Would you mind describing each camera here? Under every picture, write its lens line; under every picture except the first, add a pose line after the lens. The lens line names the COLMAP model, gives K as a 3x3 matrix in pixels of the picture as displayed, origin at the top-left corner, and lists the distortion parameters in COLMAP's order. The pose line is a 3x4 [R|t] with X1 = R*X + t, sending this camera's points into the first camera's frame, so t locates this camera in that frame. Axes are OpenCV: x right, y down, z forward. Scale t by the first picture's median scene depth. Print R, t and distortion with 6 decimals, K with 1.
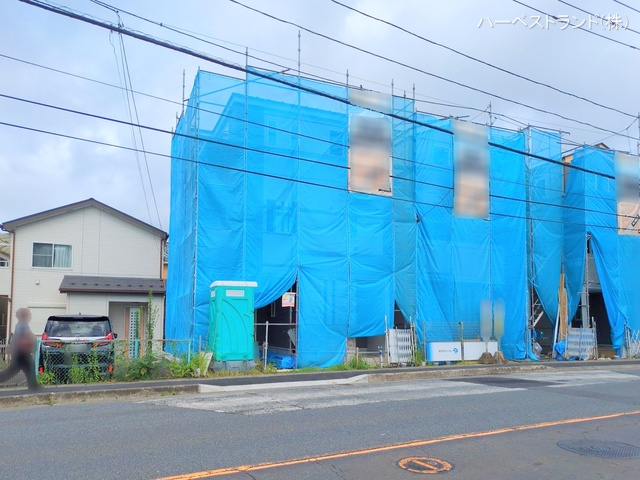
lens RADIAL K [[541.3, 0, 321.5], [0, 541.3, 285.6], [0, 0, 1]] dist [0.010266, 0.004889]
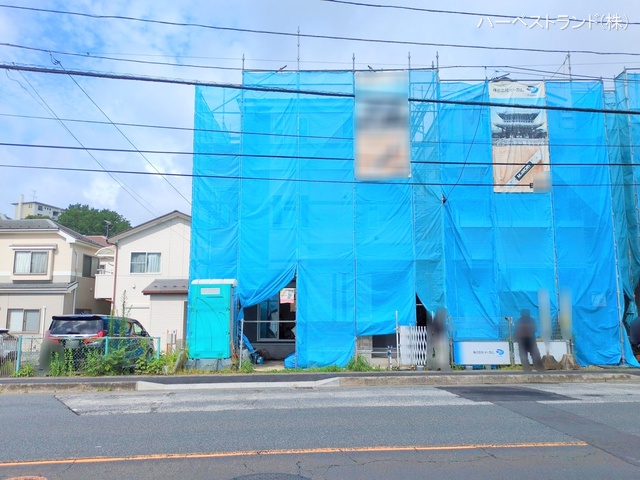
lens RADIAL K [[528.6, 0, 320.2], [0, 528.6, 254.3], [0, 0, 1]] dist [0.003826, -0.002678]
pose [[0.911477, -0.058466, -0.407176, 0.361931], [0.035915, 0.997379, -0.062815, 0.012735], [0.409781, 0.042630, 0.911187, 0.157427]]
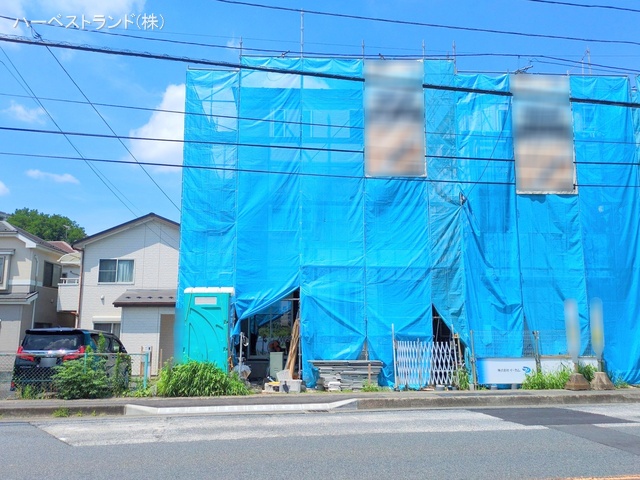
lens RADIAL K [[563.0, 0, 308.7], [0, 563.0, 258.0], [0, 0, 1]] dist [0.006521, -0.006387]
pose [[0.929963, -0.058613, -0.362950, 0.281082], [0.032658, 0.996477, -0.077245, 0.017616], [0.366199, 0.059982, 0.928601, 0.172403]]
